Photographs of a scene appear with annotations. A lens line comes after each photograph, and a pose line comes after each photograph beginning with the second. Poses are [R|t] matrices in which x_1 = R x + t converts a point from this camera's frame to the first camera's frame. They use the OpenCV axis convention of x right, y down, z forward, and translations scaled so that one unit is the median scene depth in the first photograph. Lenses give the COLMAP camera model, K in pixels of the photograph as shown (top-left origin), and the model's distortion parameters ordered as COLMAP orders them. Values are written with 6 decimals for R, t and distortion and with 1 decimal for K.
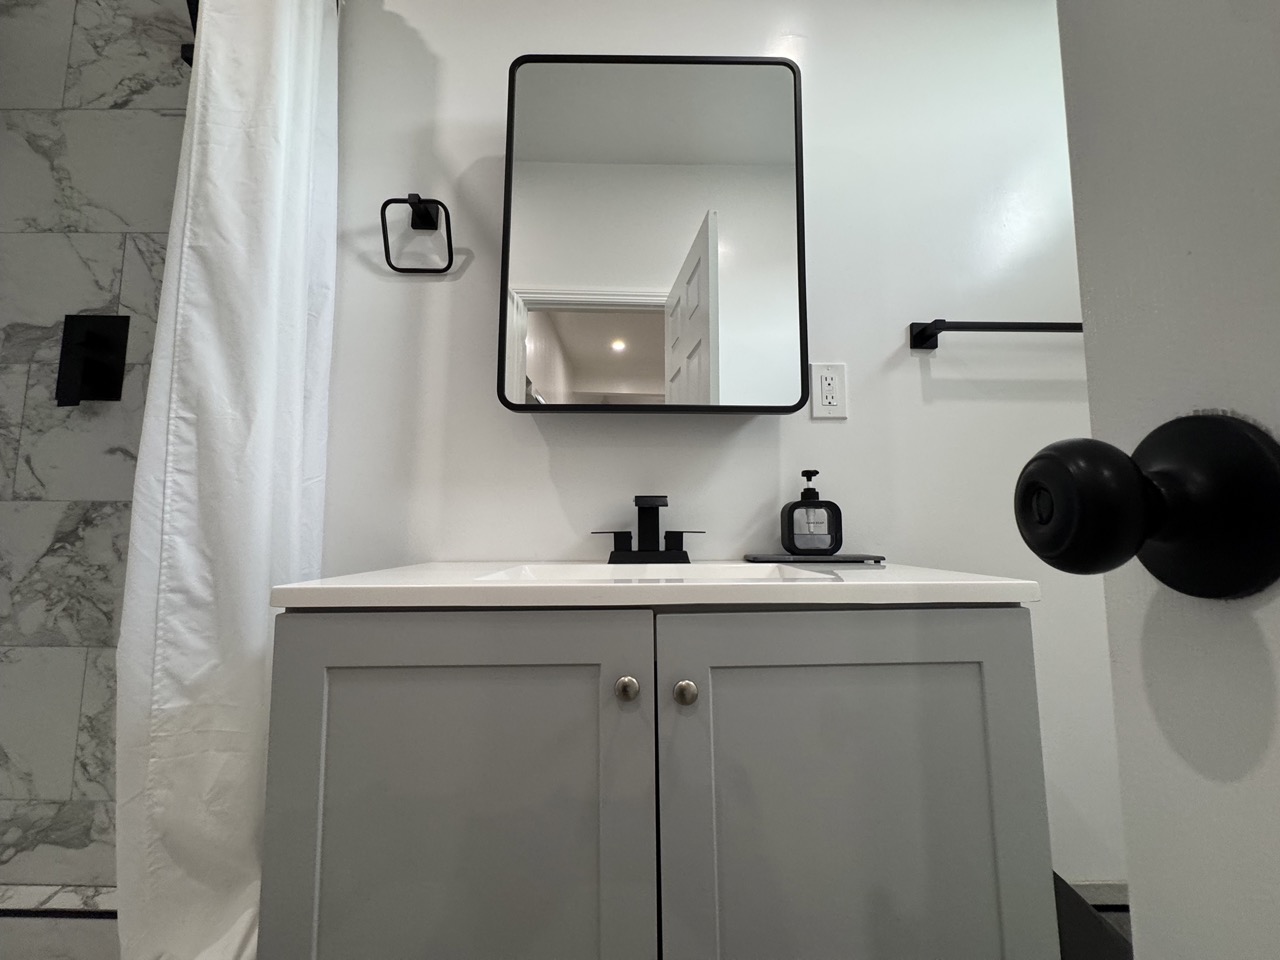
lens RADIAL K [[511.4, 0, 640.0], [0, 511.4, 481.8], [0, 0, 1]] dist [-0.005257, 0.000991]
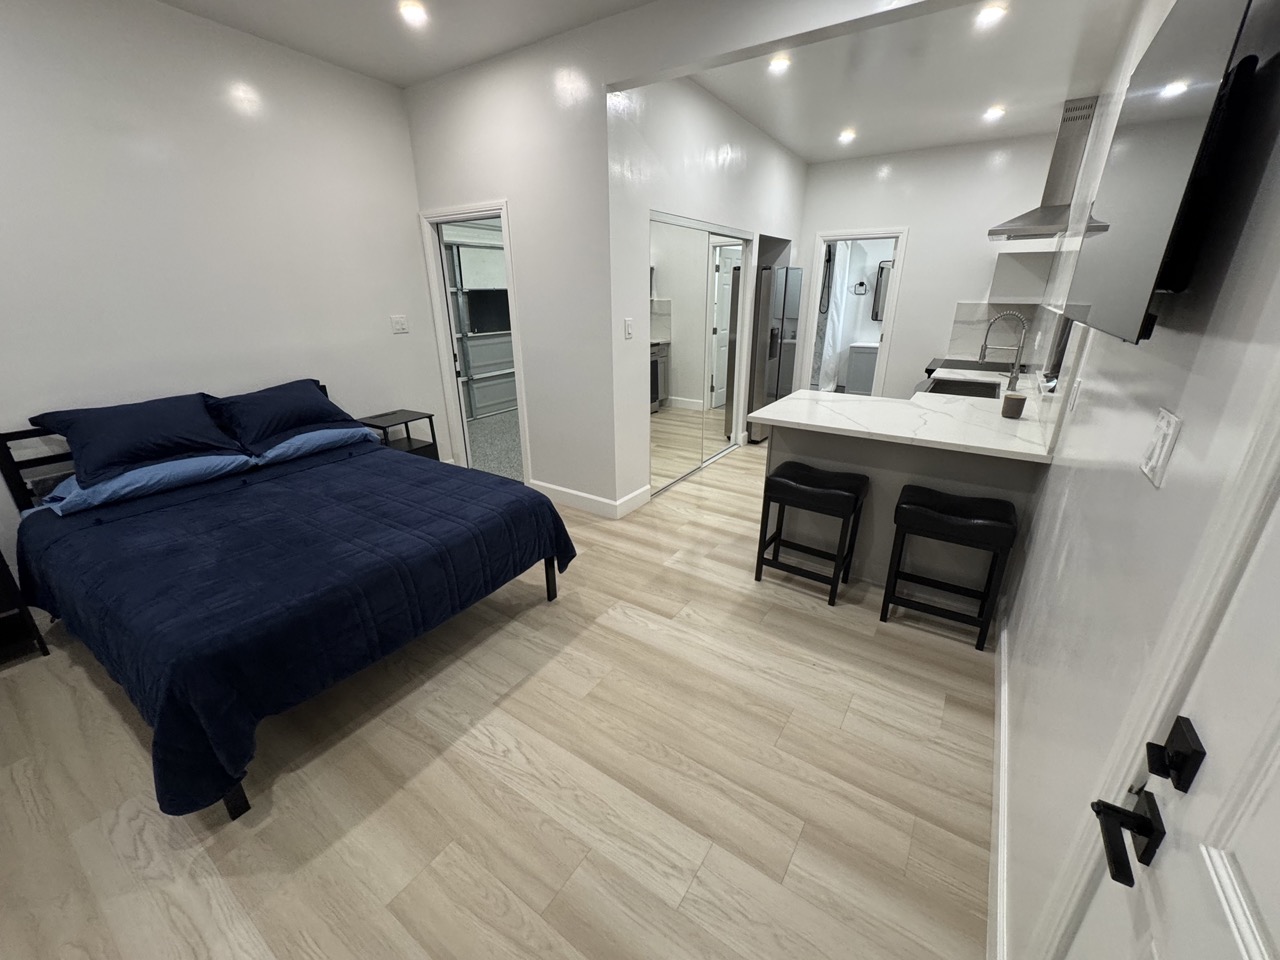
lens RADIAL K [[511.4, 0, 641.7], [0, 511.4, 482.9], [0, 0, 1]] dist [-0.005257, 0.000991]
pose [[0.831604, 0.185727, -0.523394, 1.081540], [0.062892, 0.904868, 0.421021, -1.158561], [0.551797, -0.383040, 0.740811, -6.187799]]
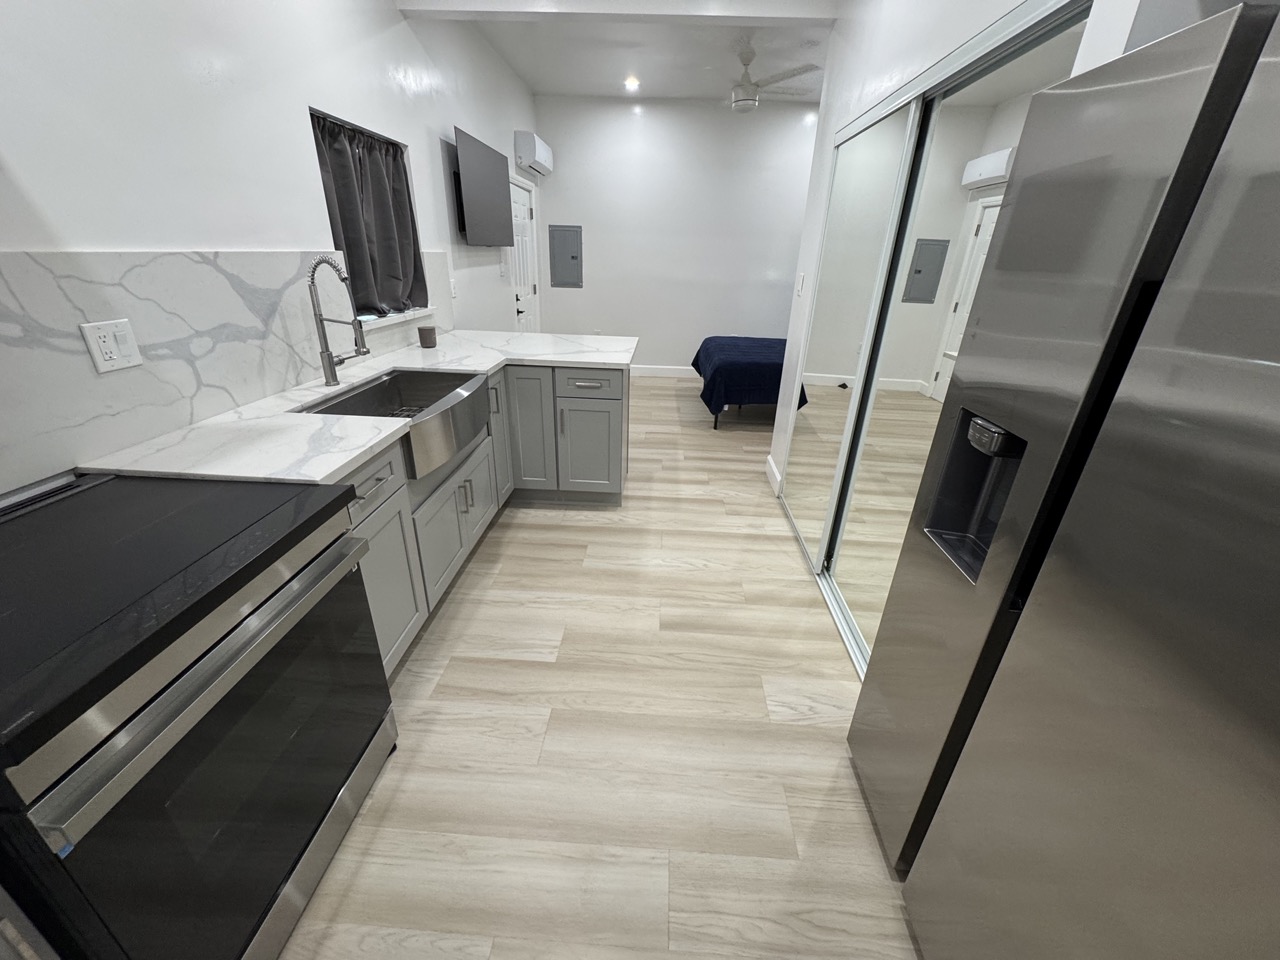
lens RADIAL K [[511.4, 0, 643.6], [0, 511.4, 481.9], [0, 0, 1]] dist [-0.005257, 0.000991]
pose [[-0.998122, -0.056463, 0.023743, -0.023042], [-0.045742, 0.944901, 0.324145, -0.558555], [-0.040737, 0.322451, -0.945709, -0.545279]]
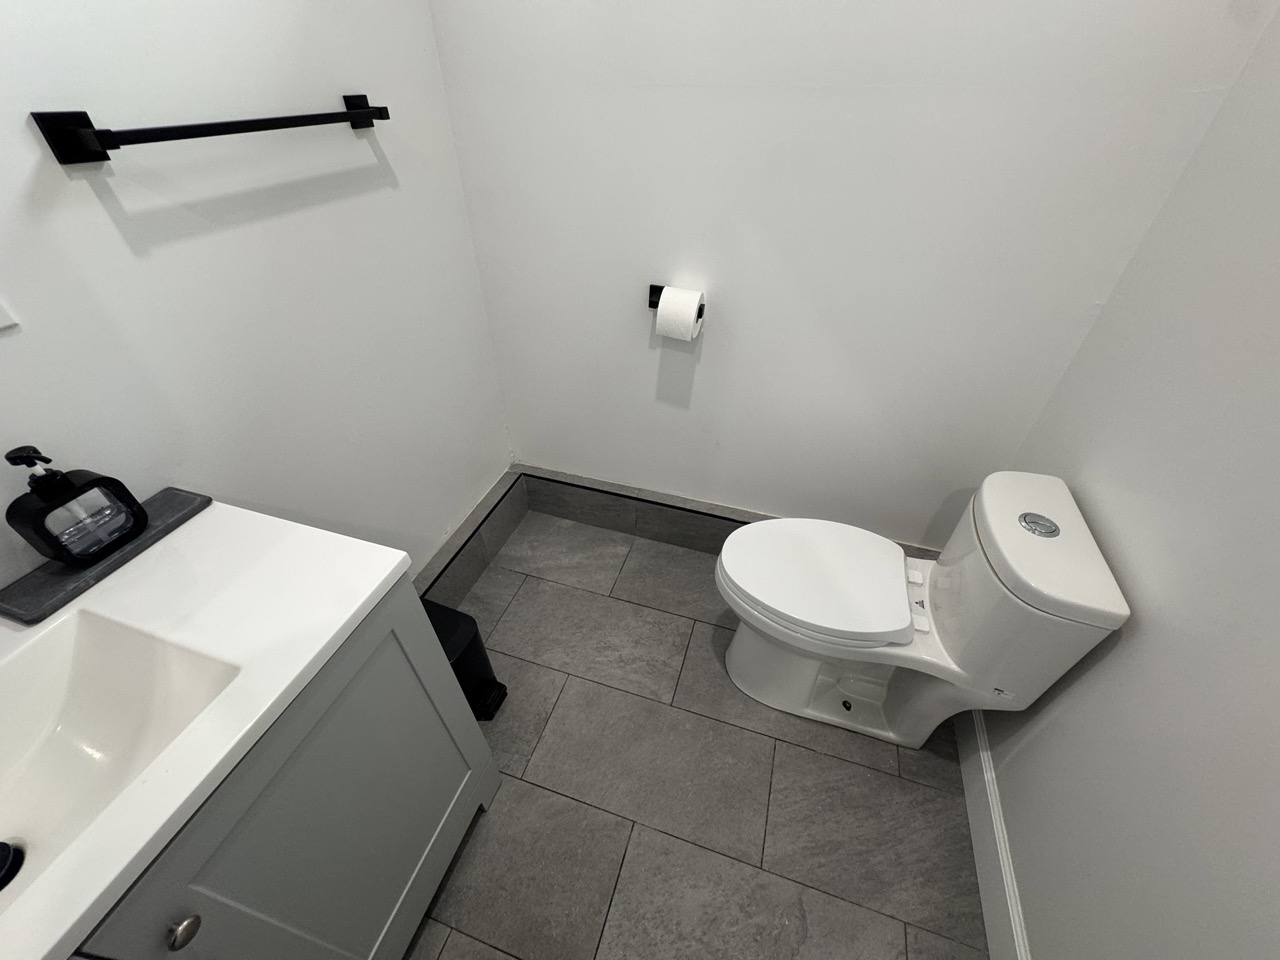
lens RADIAL K [[511.4, 0, 637.1], [0, 511.4, 485.4], [0, 0, 1]] dist [-0.005257, 0.000991]
pose [[0.310909, -0.604193, 0.733680, 0.080938], [-0.088057, 0.750305, 0.655201, -0.438807], [-0.946352, -0.268314, 0.180073, 0.162603]]
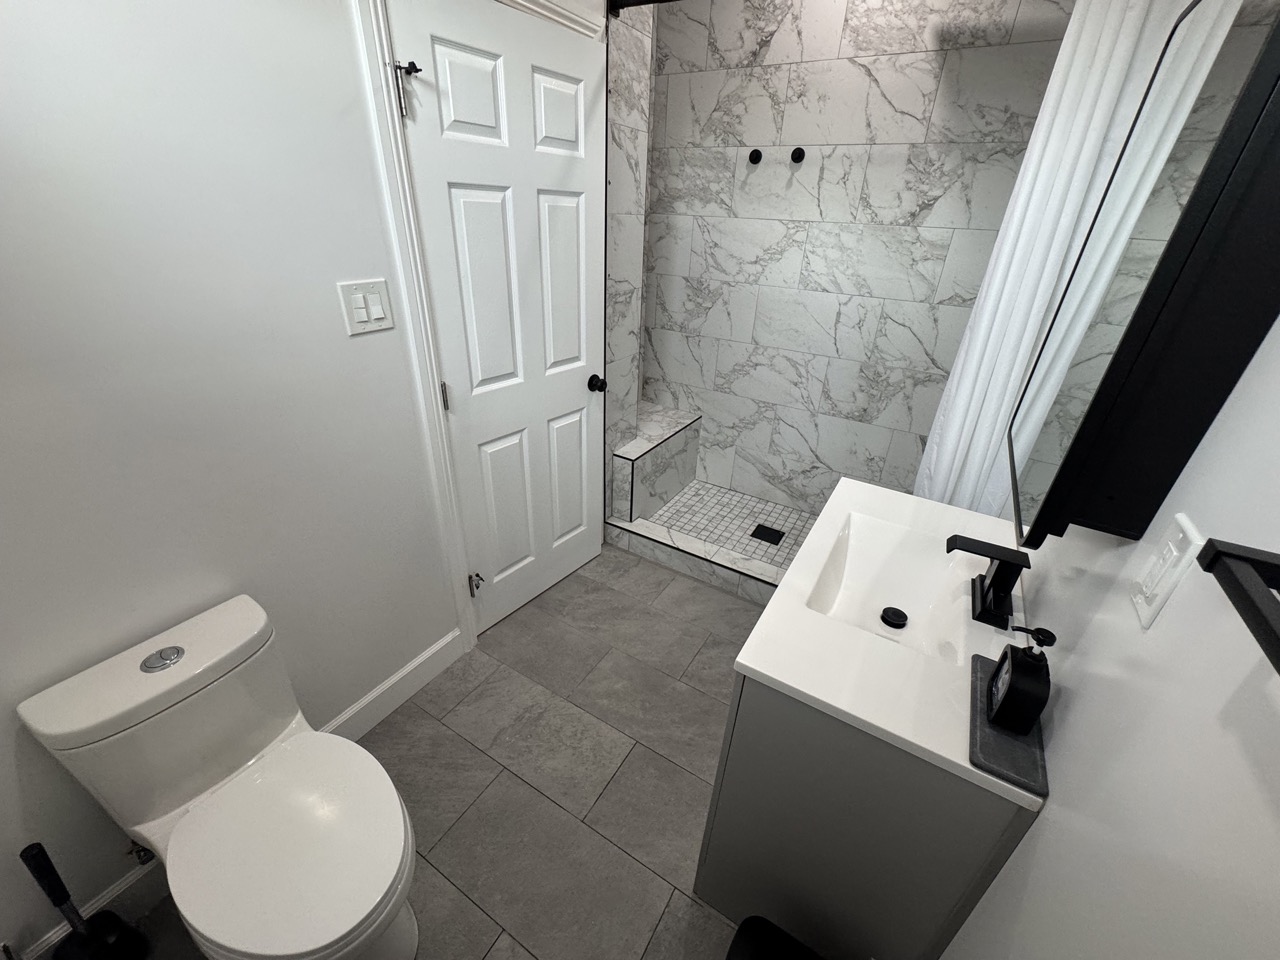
lens RADIAL K [[511.4, 0, 642.5], [0, 511.4, 480.7], [0, 0, 1]] dist [-0.005257, 0.000991]
pose [[-0.517408, 0.372677, -0.770325, 1.056253], [0.033702, 0.908363, 0.416822, -0.516296], [0.855075, 0.189706, -0.482555, 0.774332]]
